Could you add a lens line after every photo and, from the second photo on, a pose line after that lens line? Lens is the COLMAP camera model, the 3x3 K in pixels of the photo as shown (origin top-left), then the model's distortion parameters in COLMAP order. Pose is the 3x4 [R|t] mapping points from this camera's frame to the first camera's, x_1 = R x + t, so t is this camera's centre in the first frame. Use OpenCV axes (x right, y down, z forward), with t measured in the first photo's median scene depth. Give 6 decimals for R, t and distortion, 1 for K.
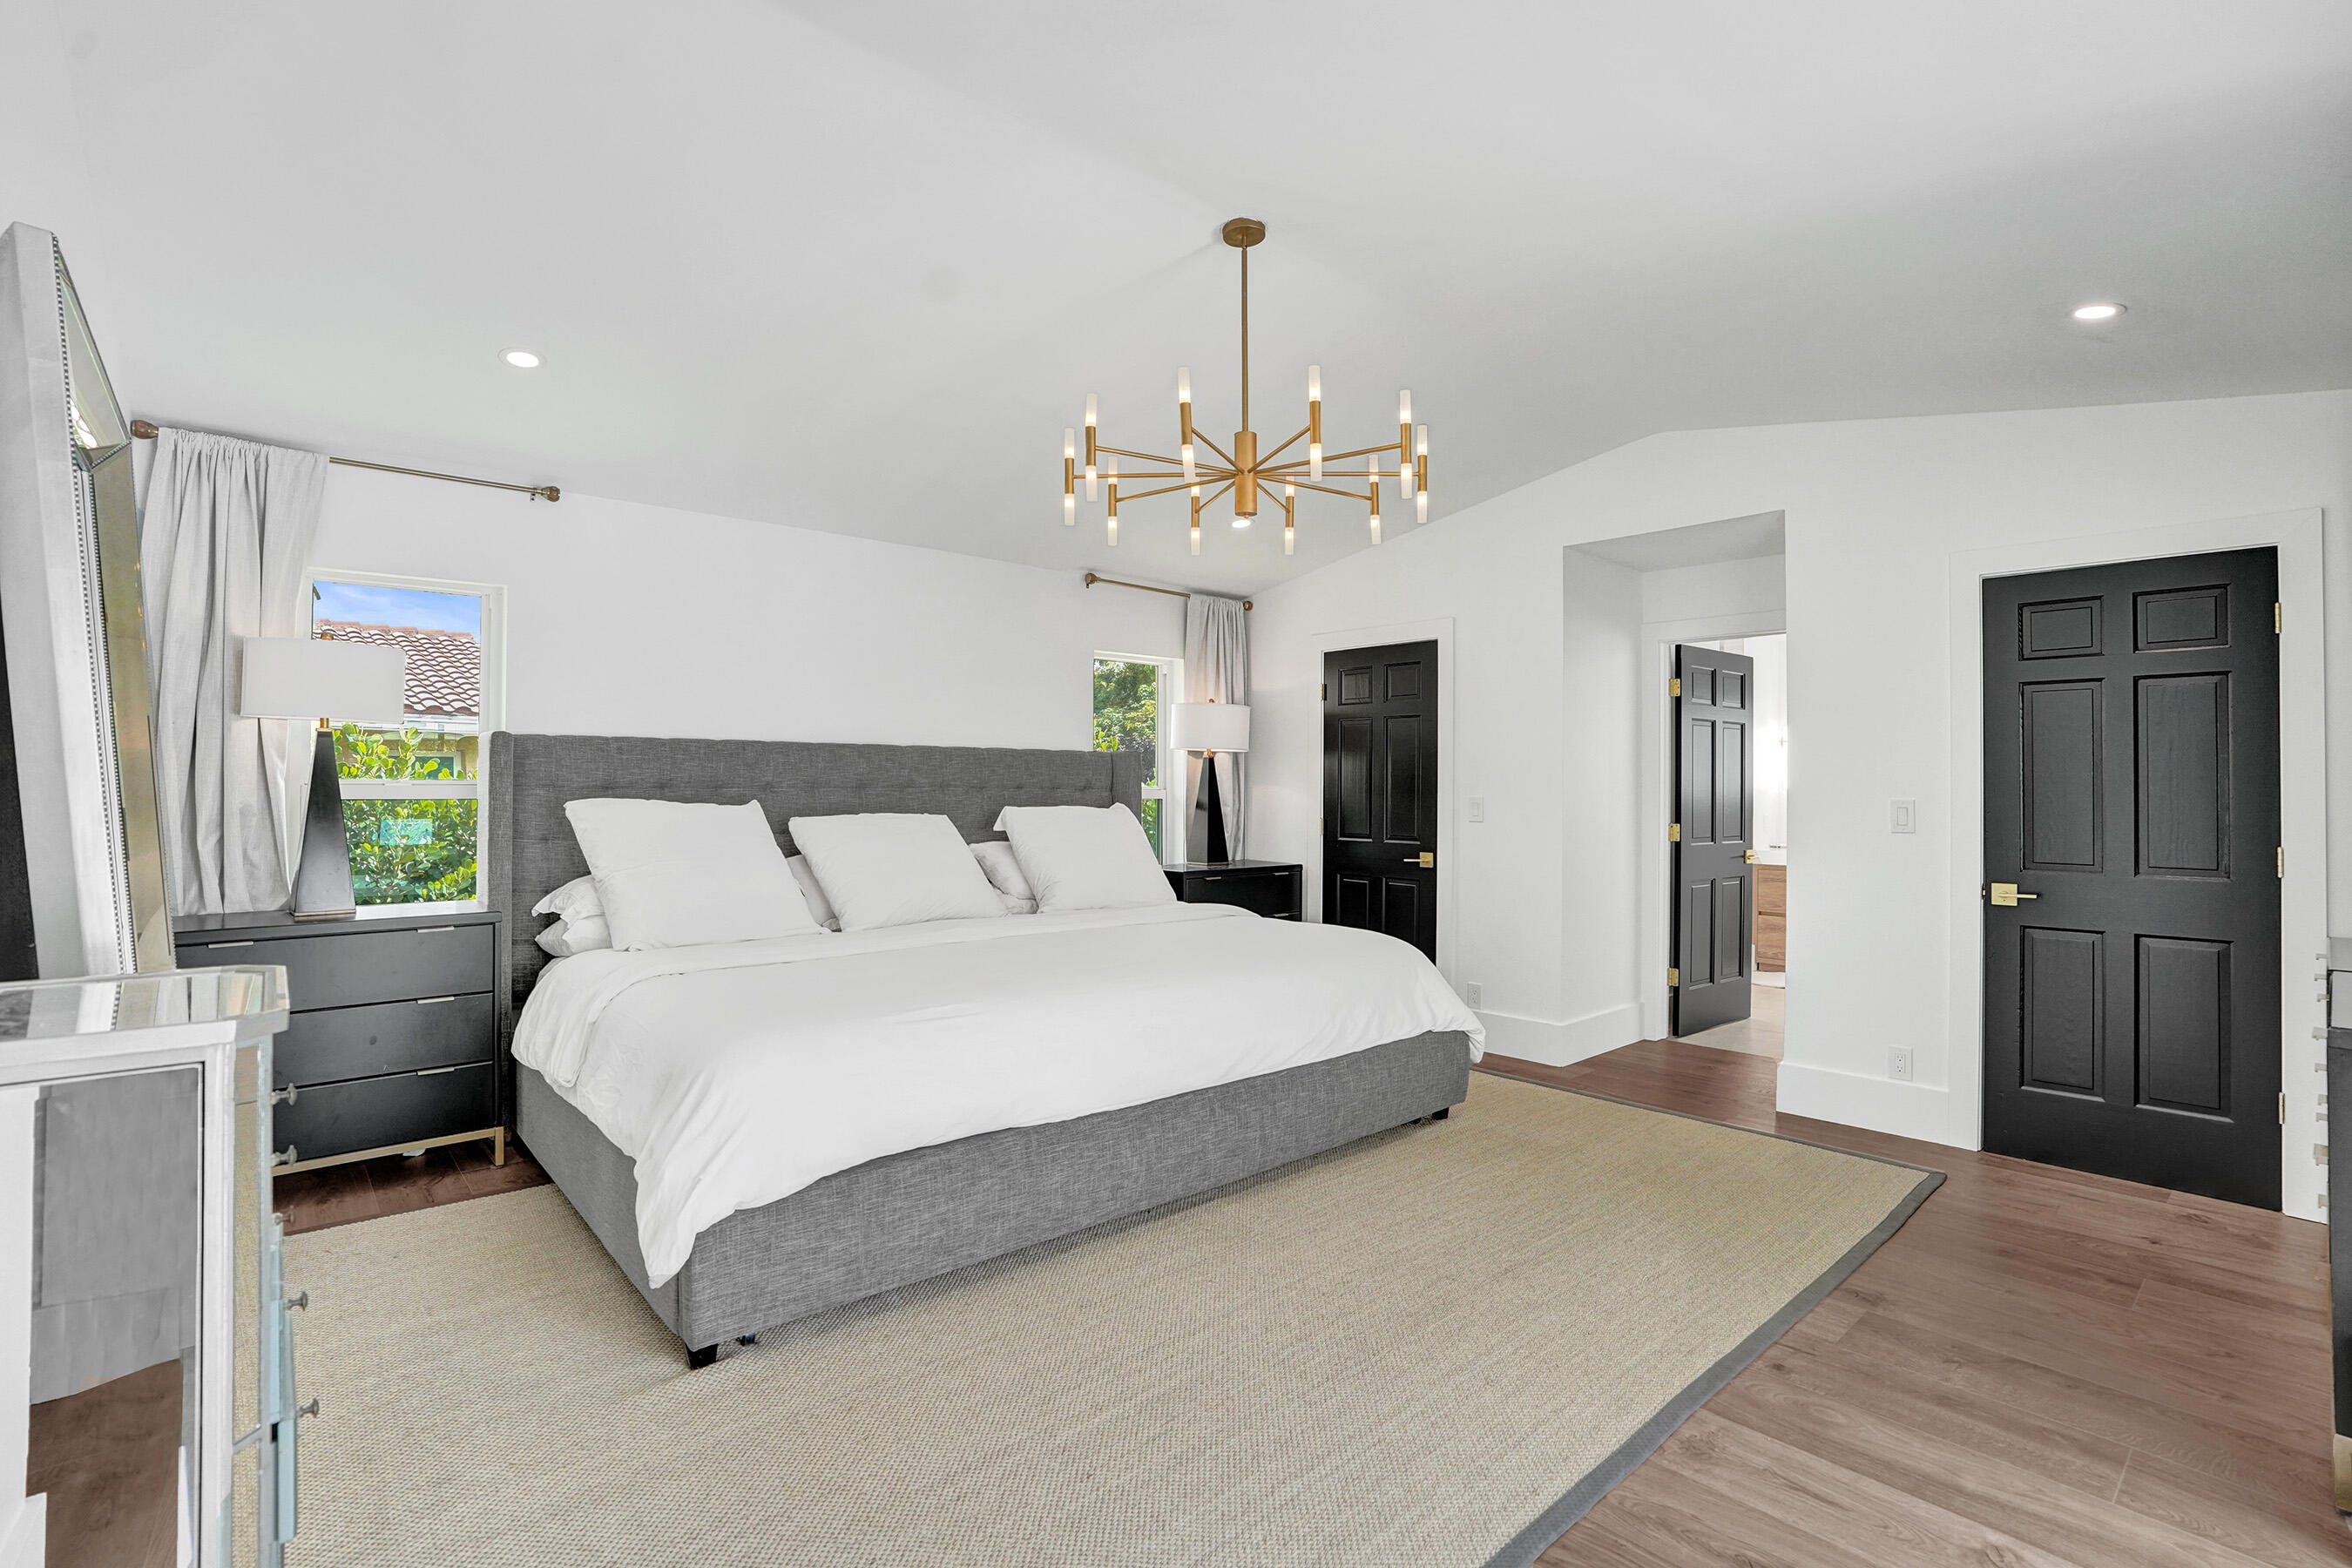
lens RADIAL K [[1118.5, 0, 1170.6], [0, 1118.5, 796.7], [0, 0, 1]] dist [-0.041937, 0.021034]
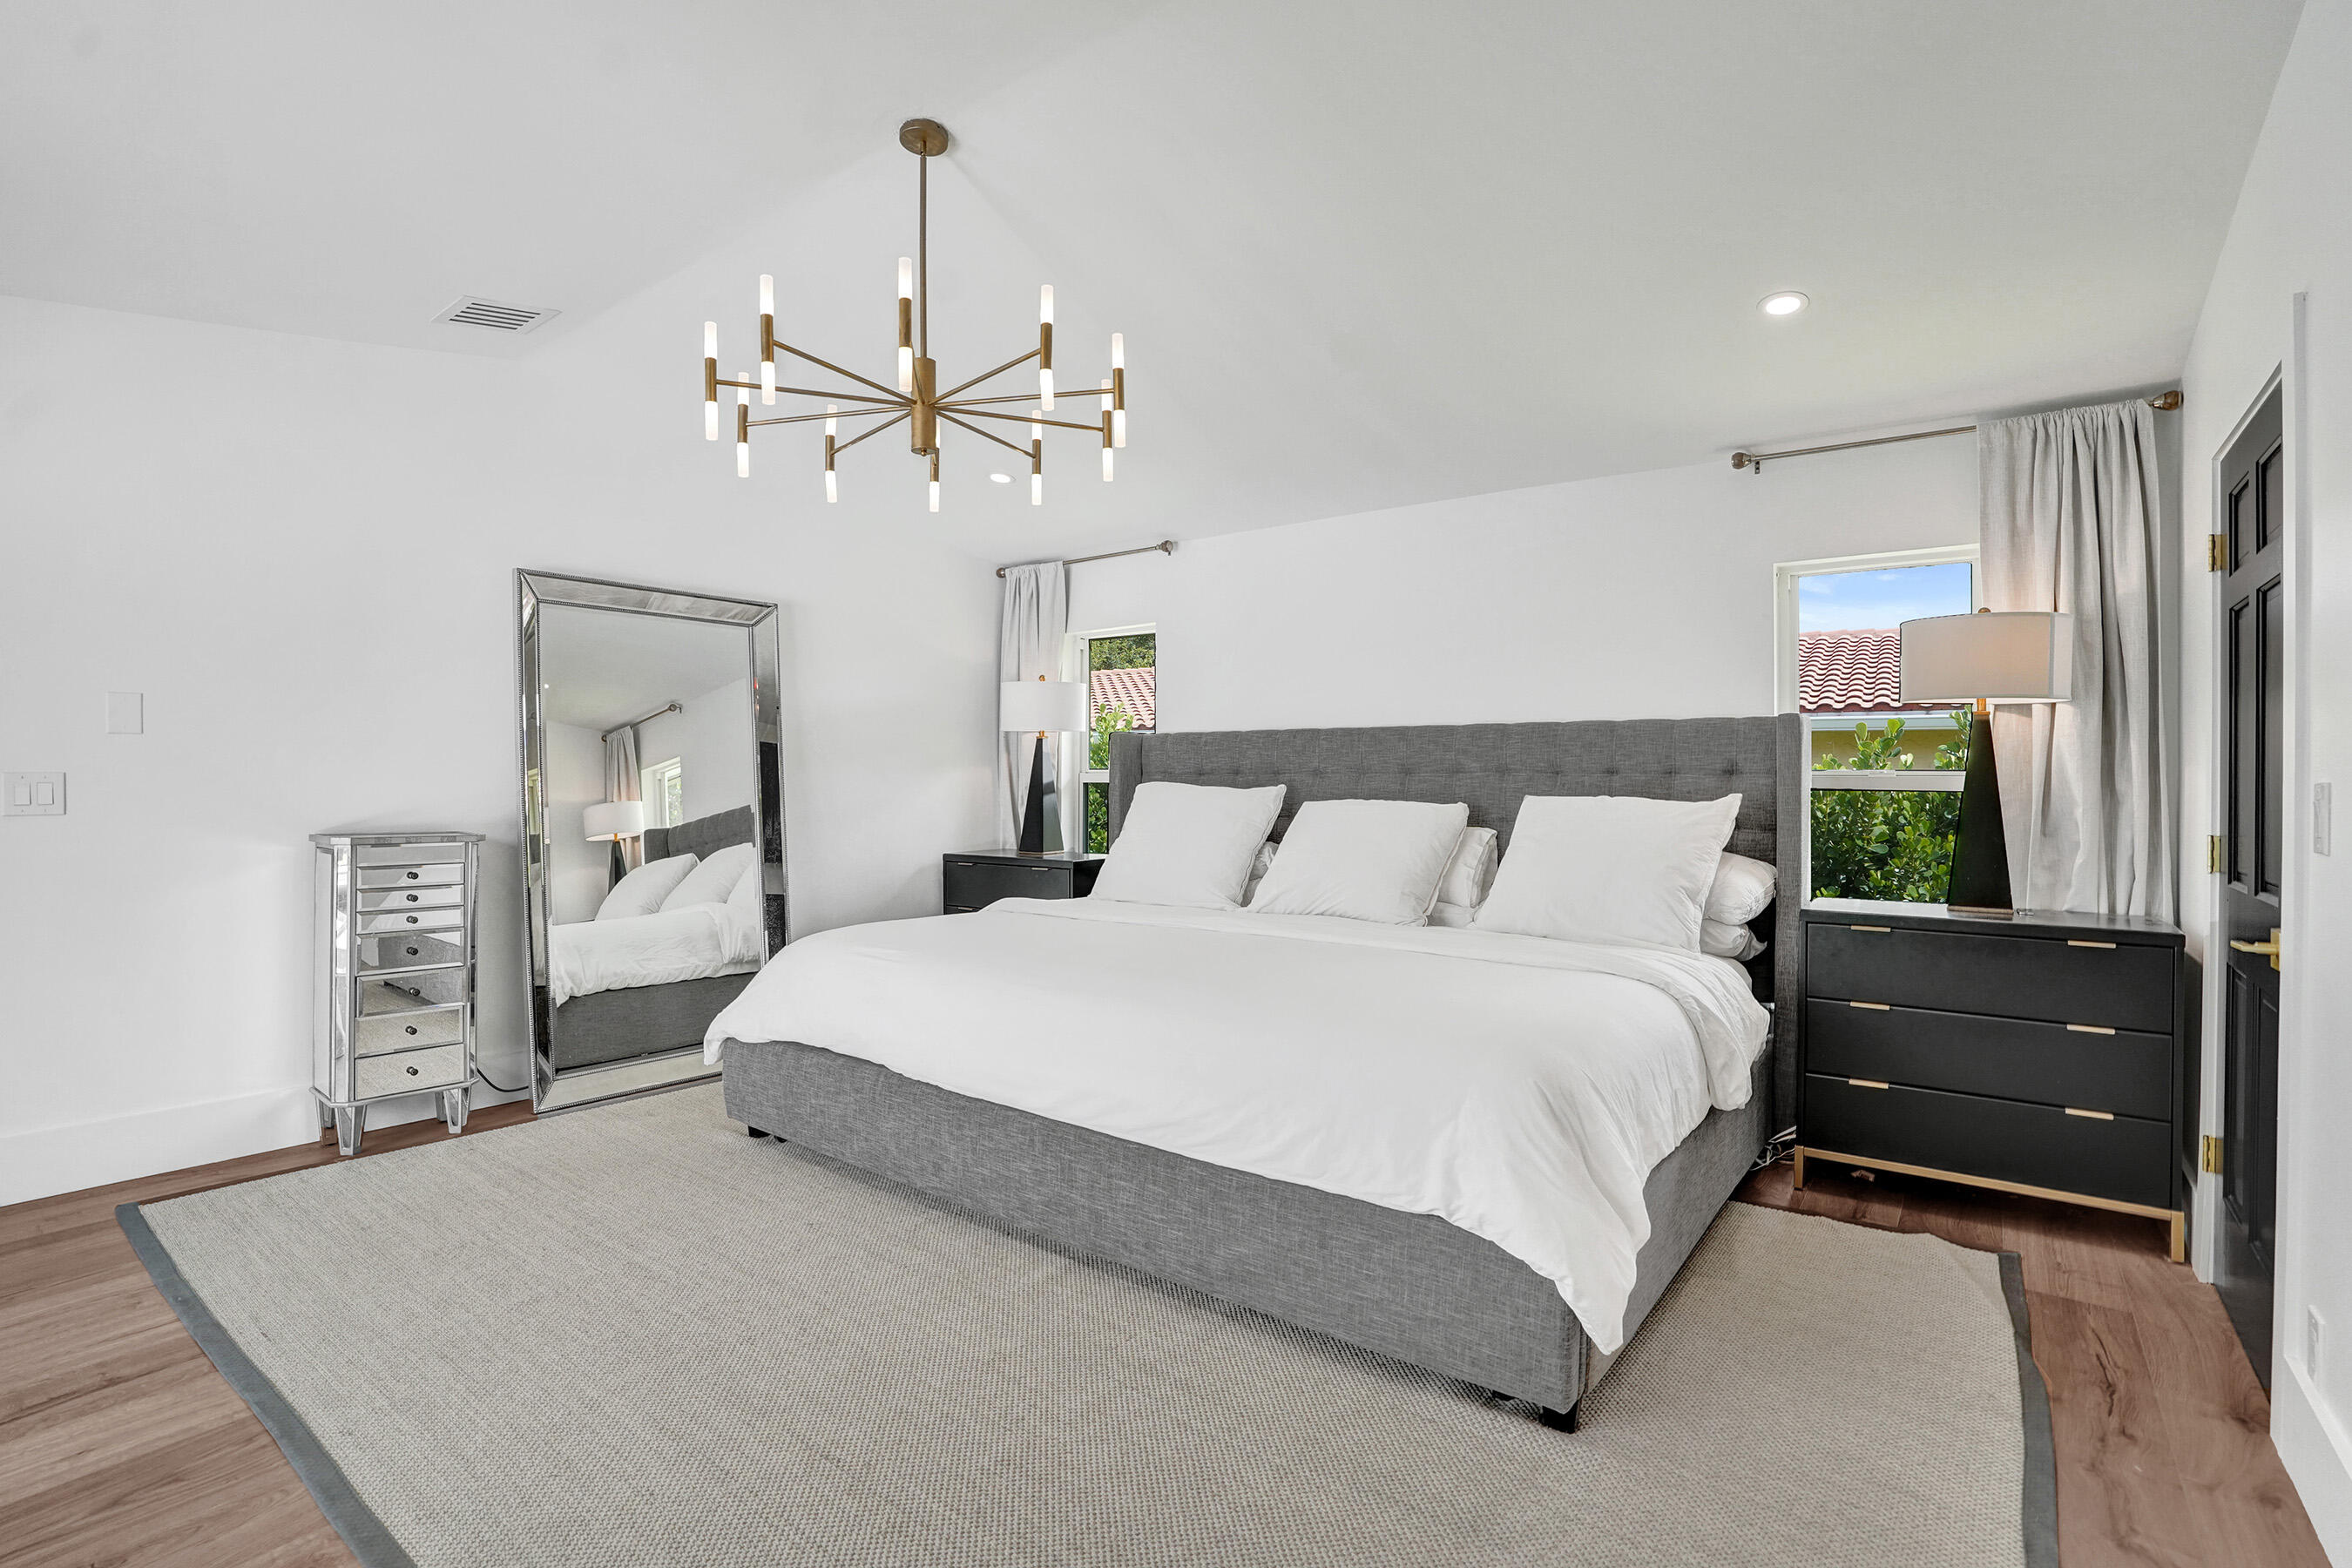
lens RADIAL K [[1118.5, 0, 1170.6], [0, 1118.5, 796.7], [0, 0, 1]] dist [-0.041937, 0.021034]
pose [[0.168181, 0.008064, -0.985723, 0.805445], [-0.015483, 0.999865, 0.005538, 0.012648], [0.985635, 0.014331, 0.168283, 0.871203]]
